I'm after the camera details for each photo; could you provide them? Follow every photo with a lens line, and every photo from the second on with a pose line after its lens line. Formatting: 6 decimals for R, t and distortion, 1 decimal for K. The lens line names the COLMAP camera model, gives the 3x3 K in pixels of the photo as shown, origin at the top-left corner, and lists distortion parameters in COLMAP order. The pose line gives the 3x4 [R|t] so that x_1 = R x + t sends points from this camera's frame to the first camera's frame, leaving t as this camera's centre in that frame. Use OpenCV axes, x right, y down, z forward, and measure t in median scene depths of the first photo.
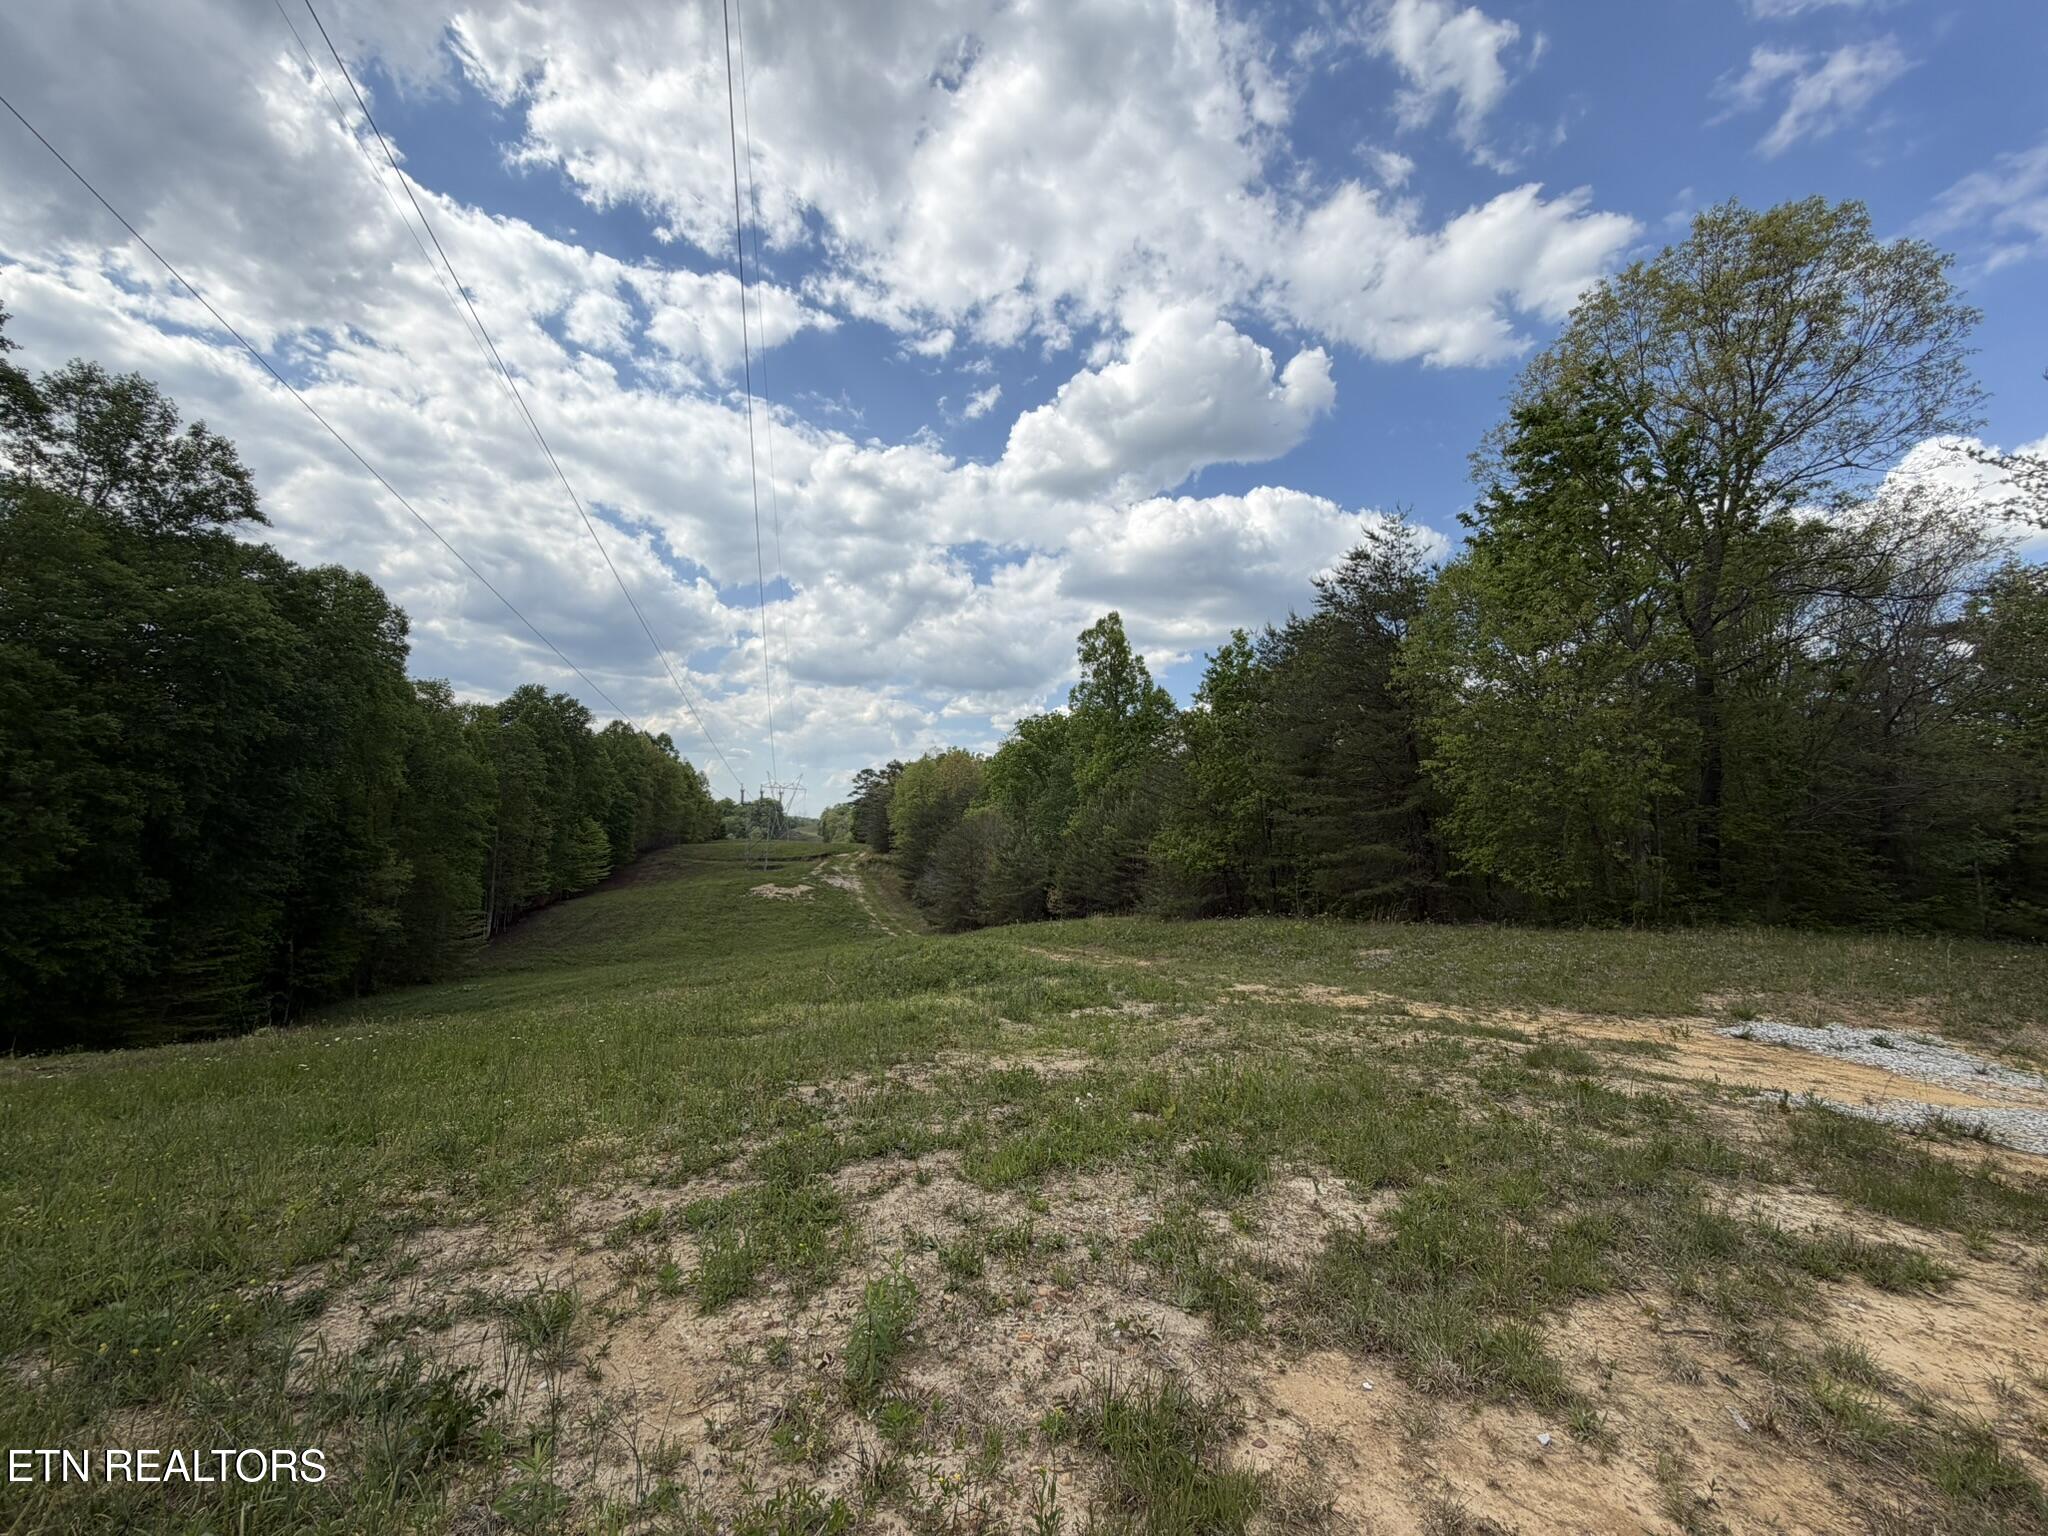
lens RADIAL K [[819.2, 0, 1016.2], [0, 819.2, 770.3], [0, 0, 1]] dist [0.001912, 0.000278]
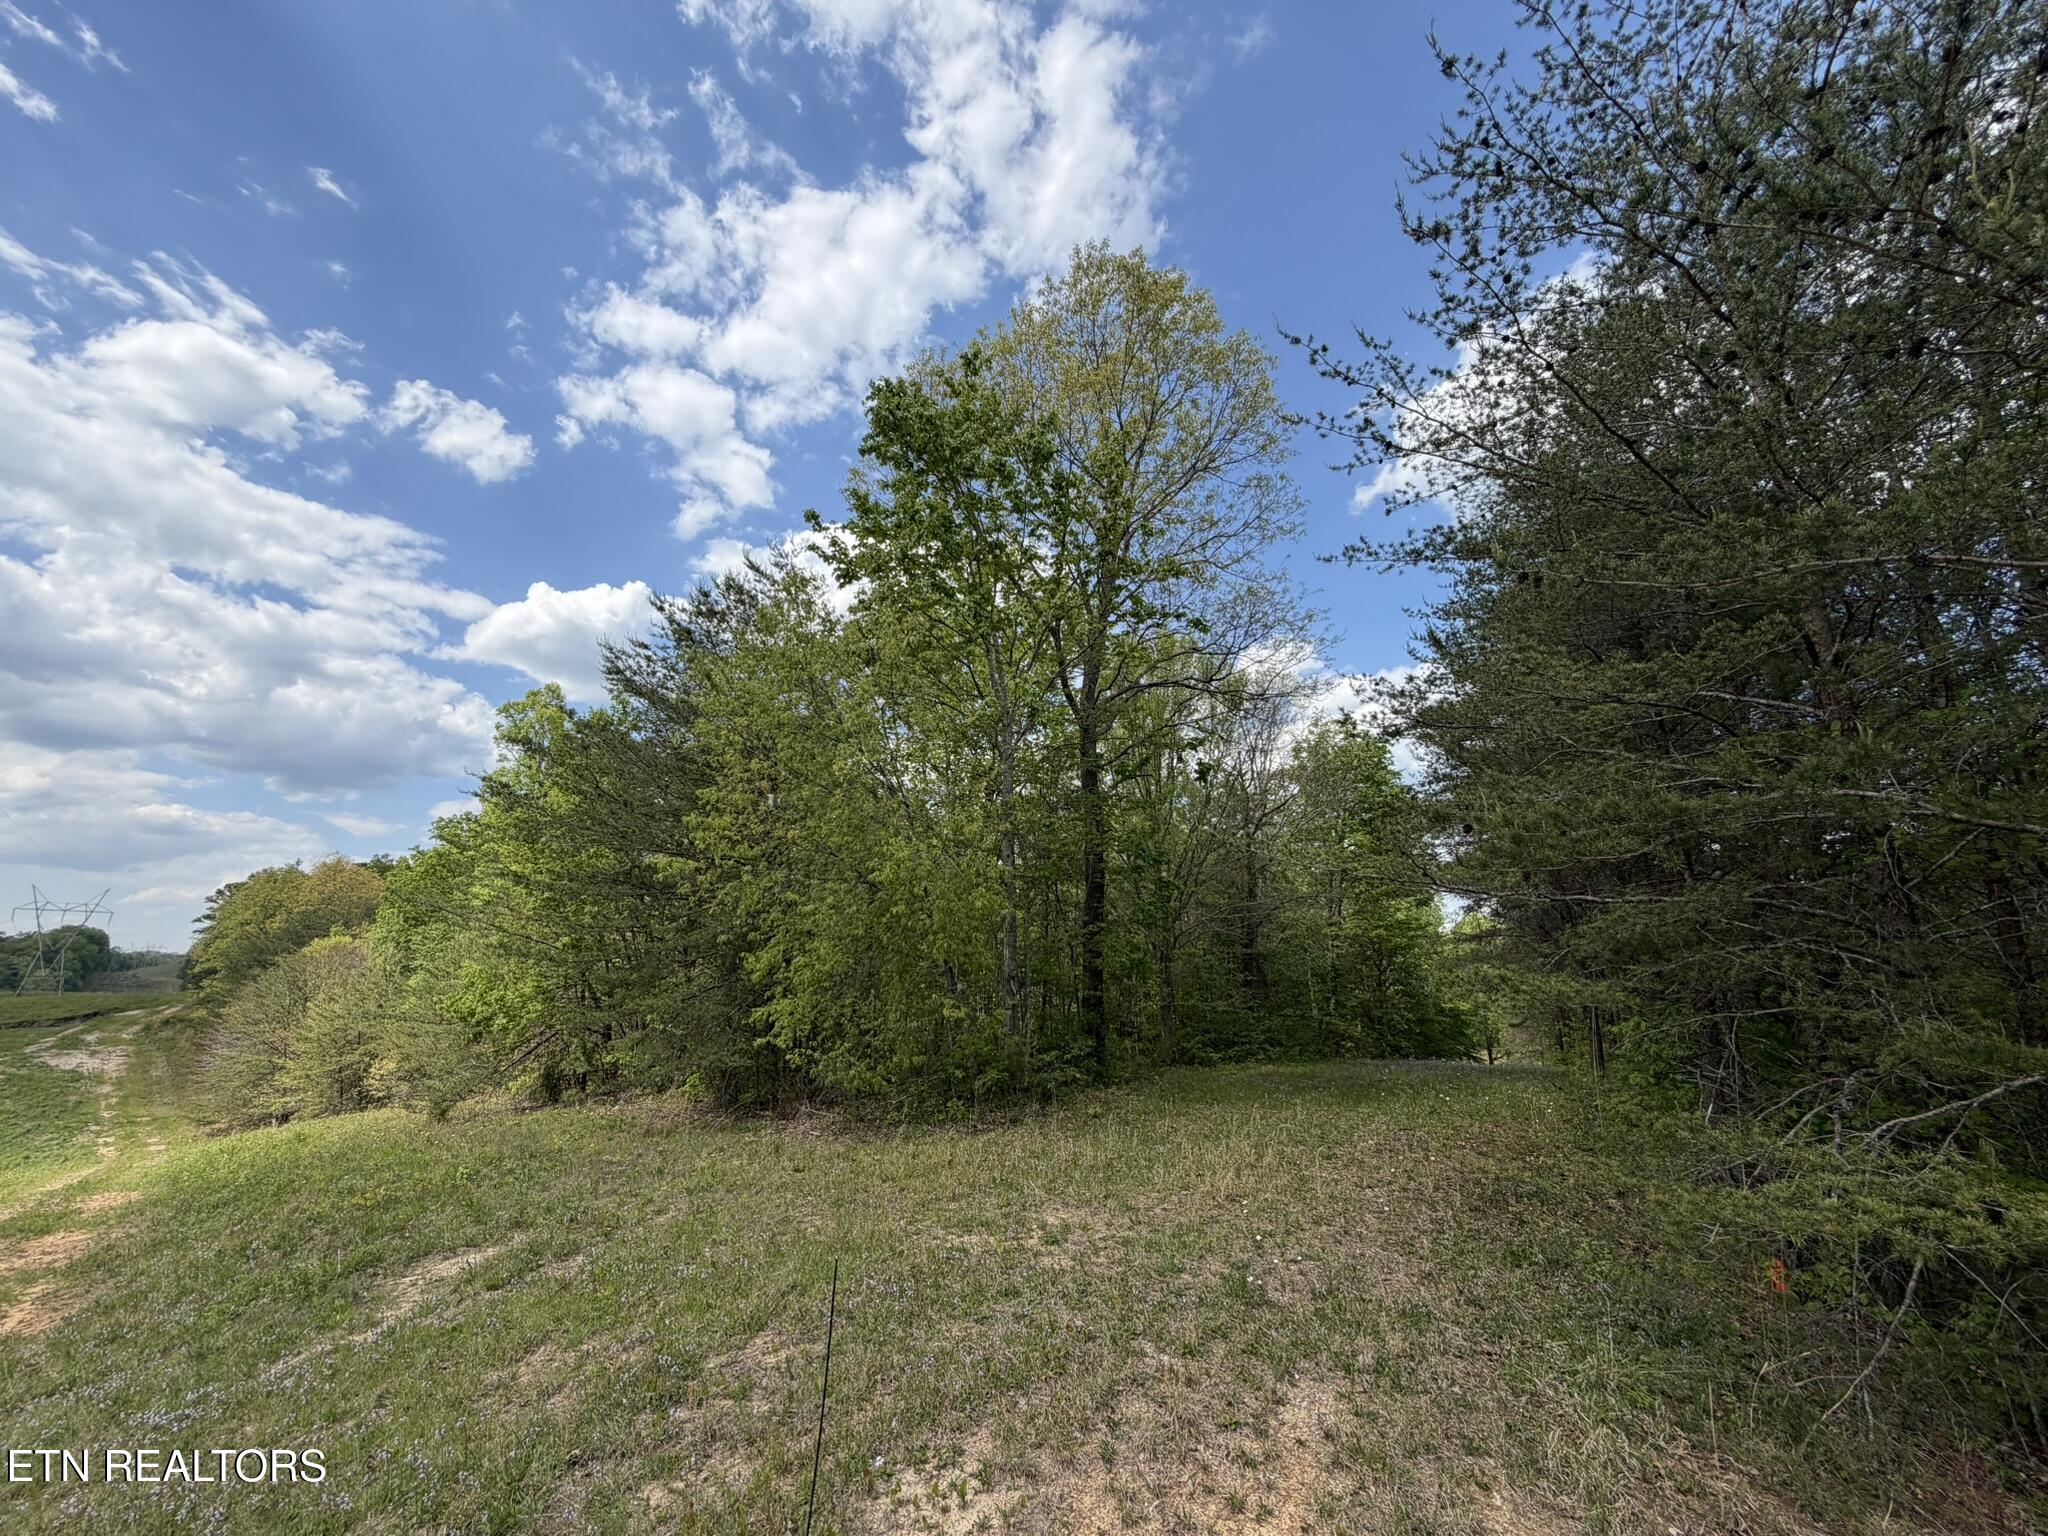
lens RADIAL K [[802.1, 0, 1024.0], [0, 802.1, 768.0], [0, 0, 1]] dist [-0.004383, -0.000748]
pose [[0.858234, 0.083121, 0.506483, 0.091516], [-0.005792, 0.988305, -0.152381, 0.002723], [-0.513226, 0.127845, 0.848678, 0.084981]]
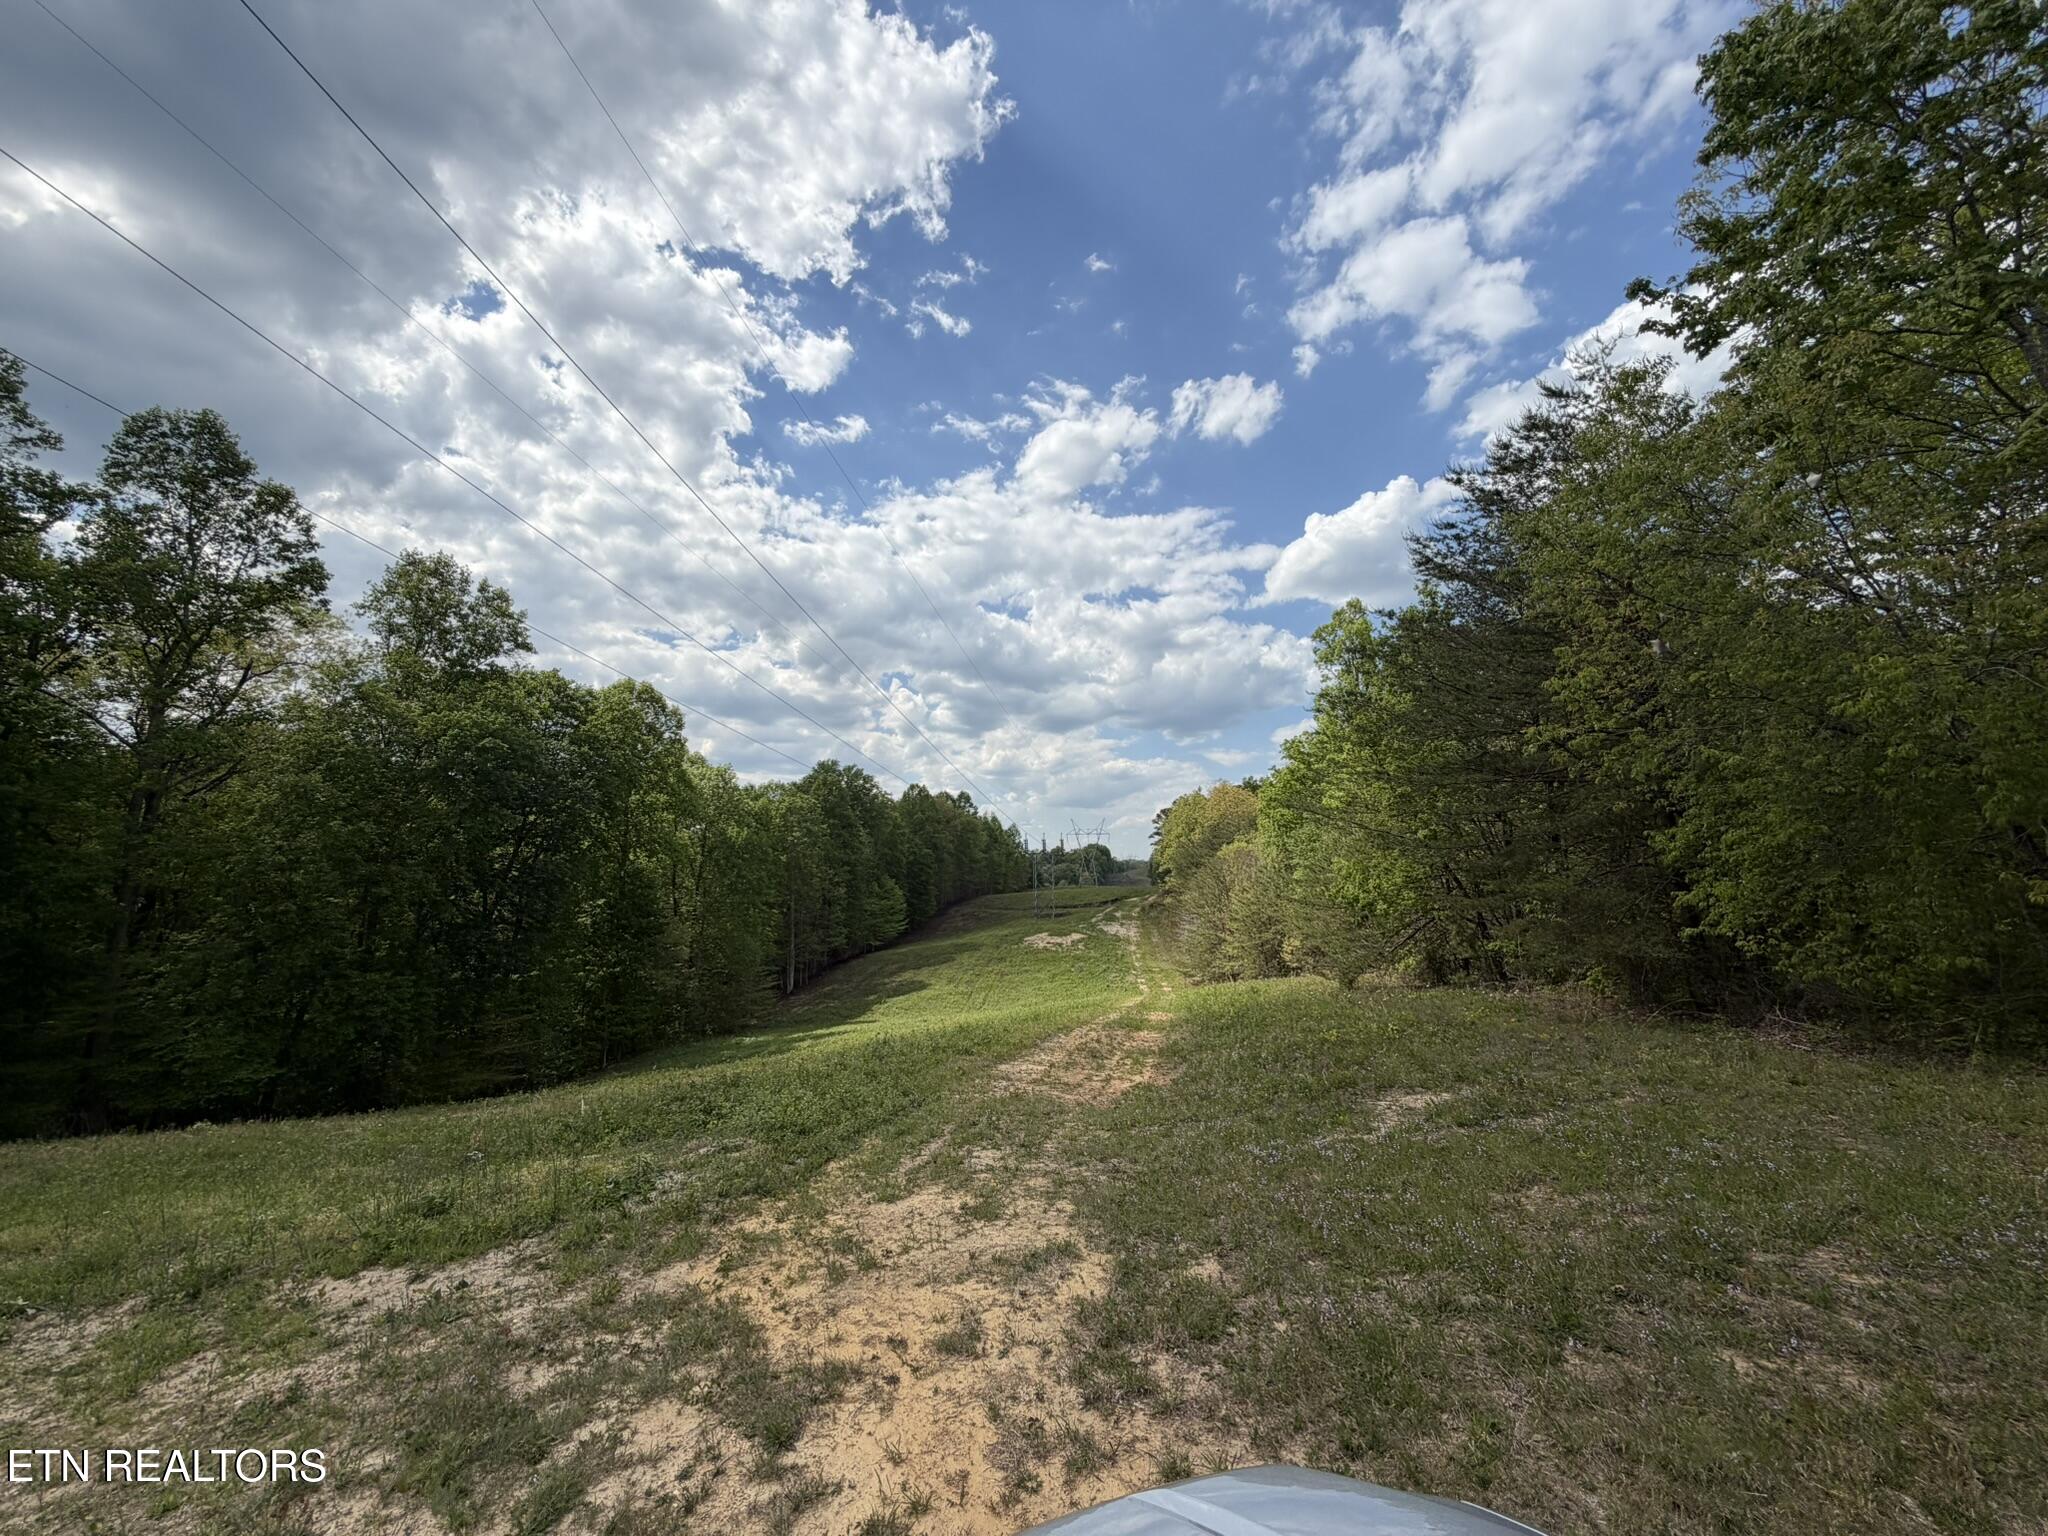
lens RADIAL K [[811.7, 0, 1024.0], [0, 811.7, 768.0], [0, 0, 1]] dist [-0.000698, 0.000059]
pose [[0.915946, -0.103490, -0.387729, 0.084576], [0.083393, 0.994170, -0.068355, 0.004932], [0.392542, 0.030276, 0.919236, 0.083063]]
